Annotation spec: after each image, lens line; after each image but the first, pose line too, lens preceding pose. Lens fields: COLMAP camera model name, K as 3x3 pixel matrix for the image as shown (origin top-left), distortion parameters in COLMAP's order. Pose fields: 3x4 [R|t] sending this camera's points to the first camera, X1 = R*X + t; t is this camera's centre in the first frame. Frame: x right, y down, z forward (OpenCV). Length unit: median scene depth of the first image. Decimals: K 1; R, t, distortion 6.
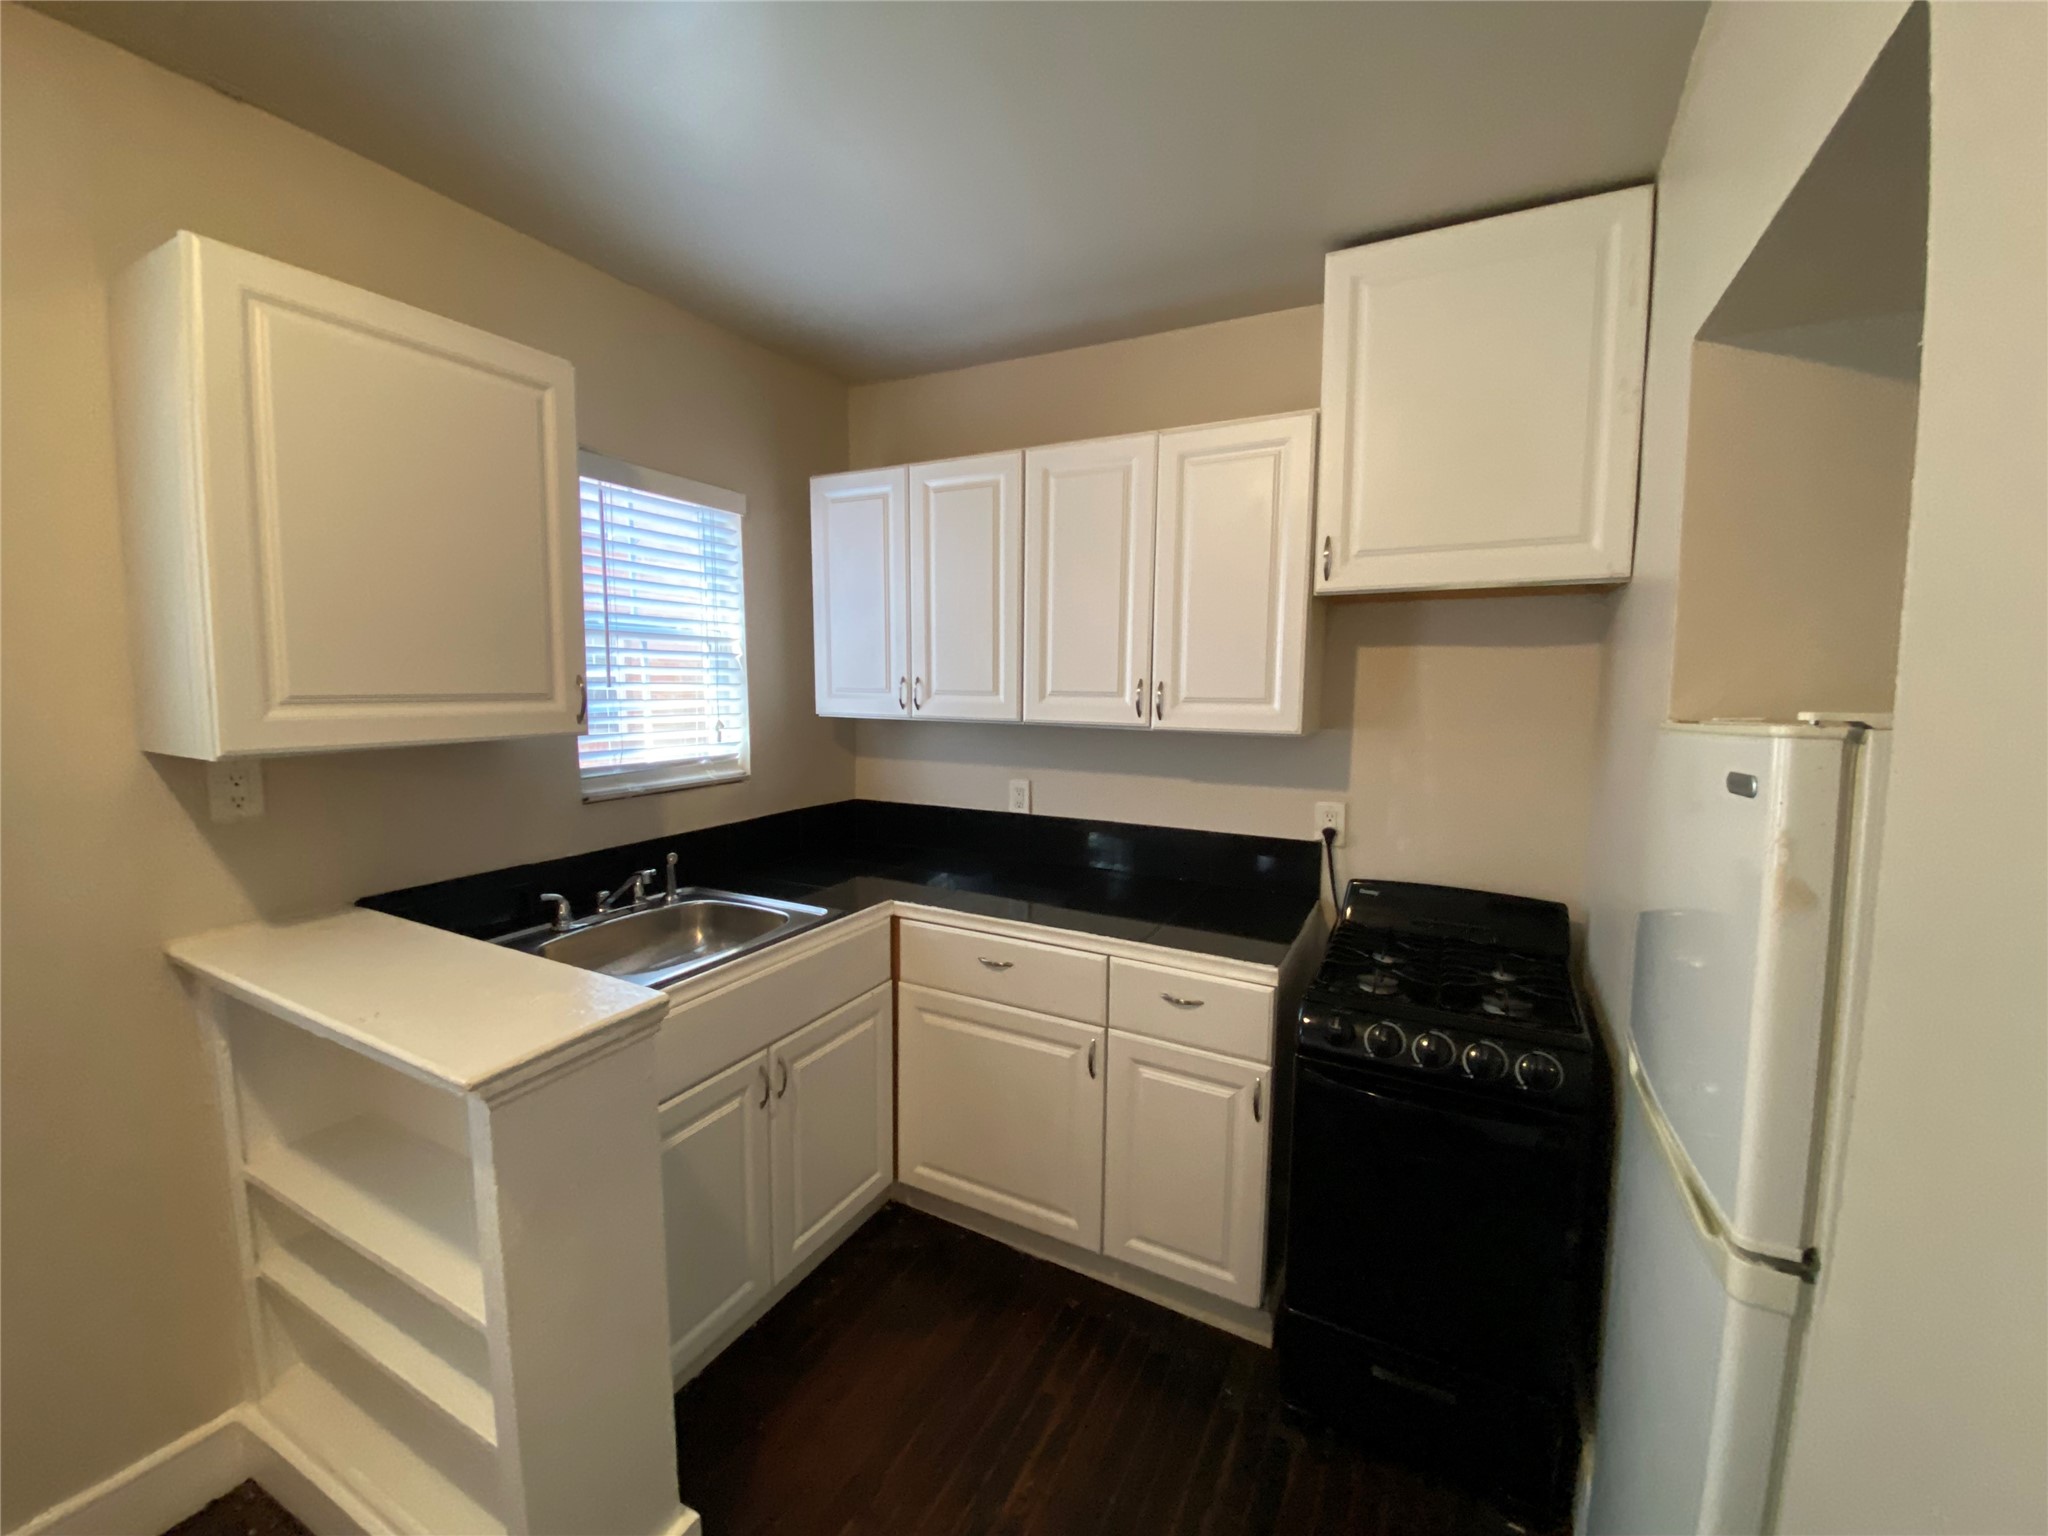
lens RADIAL K [[824.3, 0, 1015.9], [0, 824.3, 757.7], [0, 0, 1]] dist [0.019528, -0.021634]
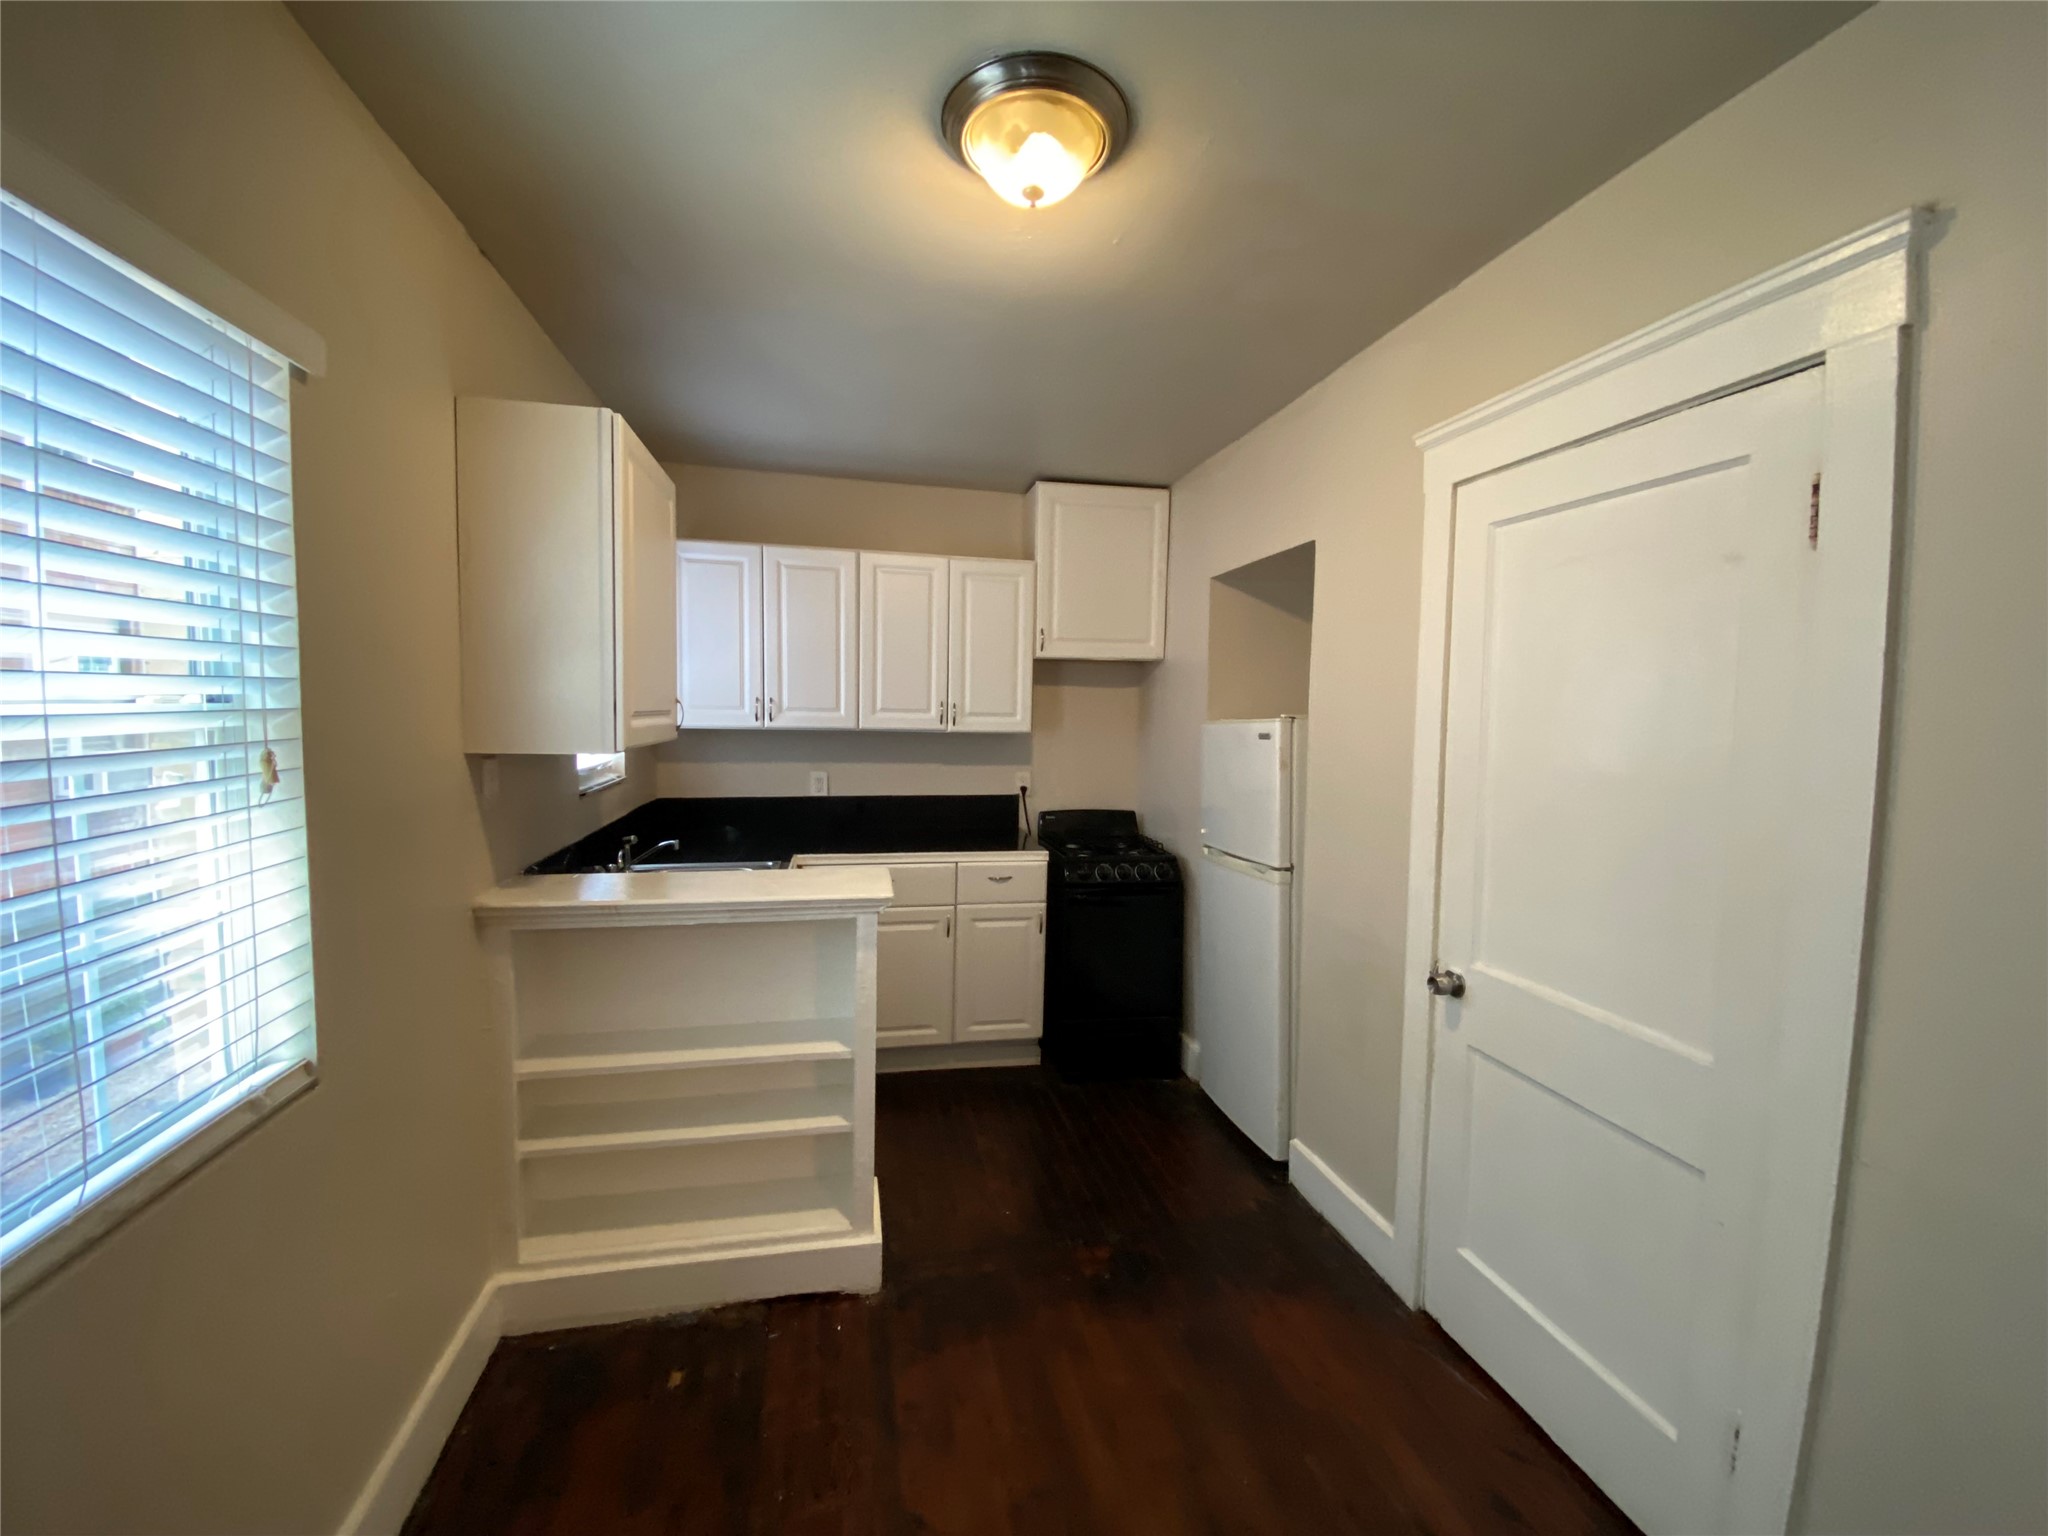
lens RADIAL K [[824.3, 0, 1015.9], [0, 824.3, 757.7], [0, 0, 1]] dist [0.019528, -0.021634]
pose [[0.760300, -0.032586, 0.648754, -0.864017], [0.048767, 0.998786, -0.006984, 0.038809], [-0.647739, 0.036948, 0.760966, -0.377549]]
